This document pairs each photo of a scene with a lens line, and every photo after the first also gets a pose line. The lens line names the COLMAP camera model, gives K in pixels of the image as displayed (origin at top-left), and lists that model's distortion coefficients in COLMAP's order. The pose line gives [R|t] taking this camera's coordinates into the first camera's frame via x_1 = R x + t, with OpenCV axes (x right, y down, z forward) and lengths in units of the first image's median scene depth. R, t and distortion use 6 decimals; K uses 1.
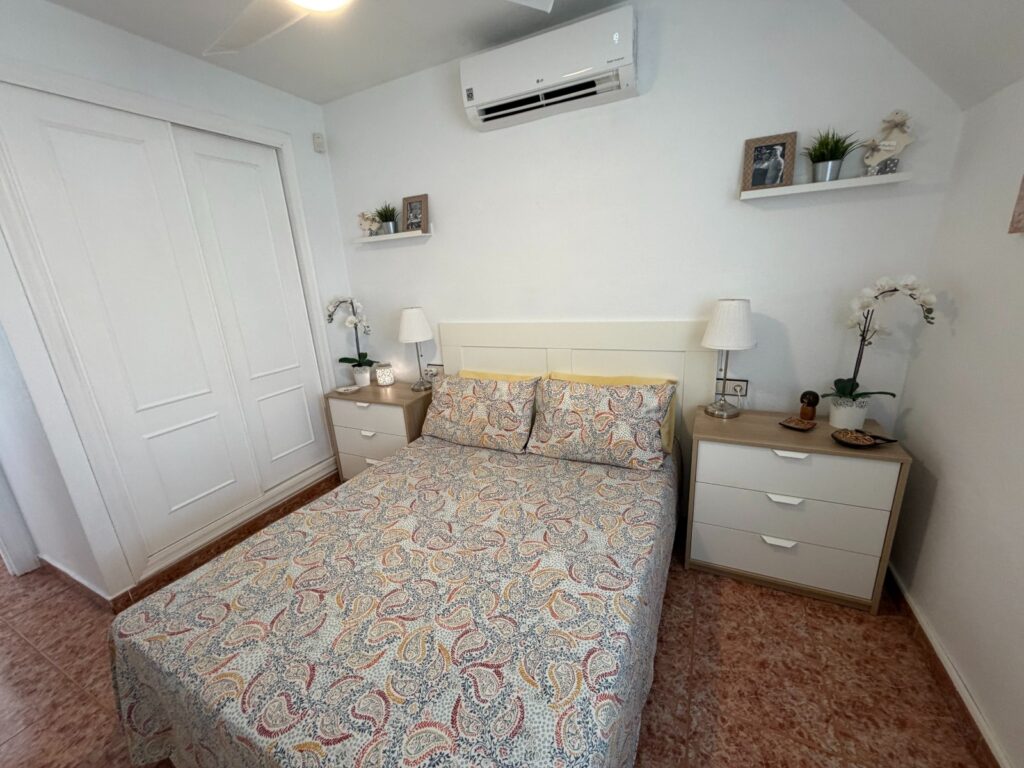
lens RADIAL K [[411.5, 0, 507.8], [0, 411.5, 383.5], [0, 0, 1]] dist [0.003854, -0.000144]
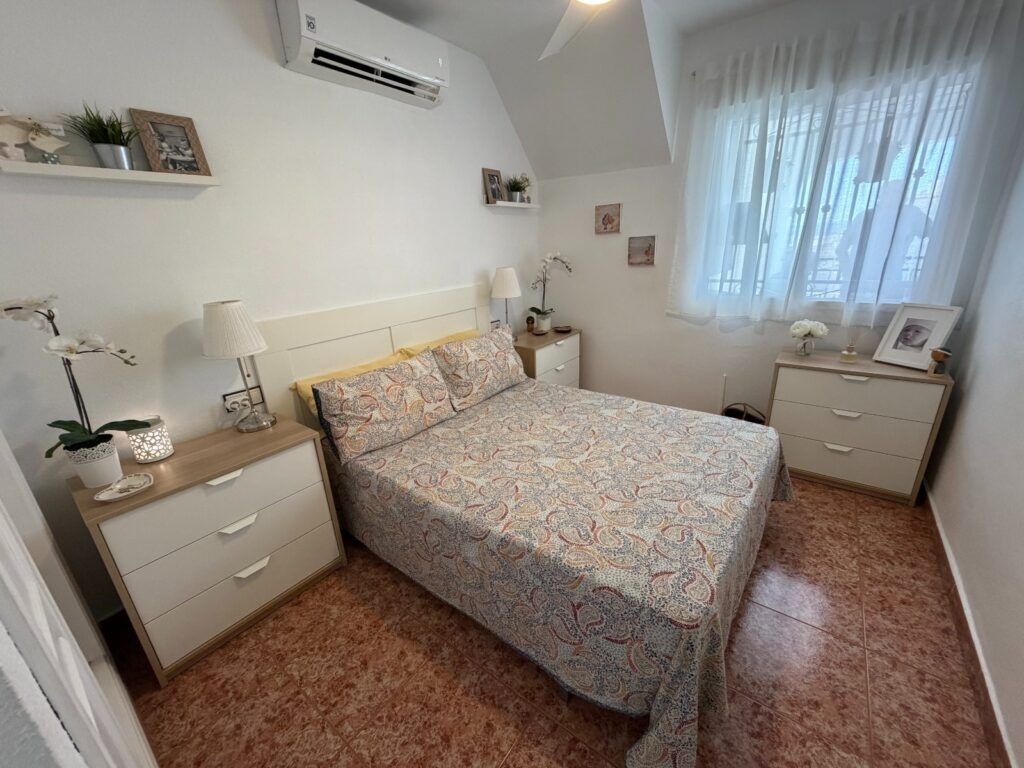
lens RADIAL K [[411.5, 0, 508.6], [0, 411.5, 385.0], [0, 0, 1]] dist [0.003854, -0.000144]
pose [[0.195123, -0.267261, 0.943662, -1.019770], [0.295414, 0.933489, 0.203297, -0.088526], [-0.935231, 0.239104, 0.261097, 0.619218]]
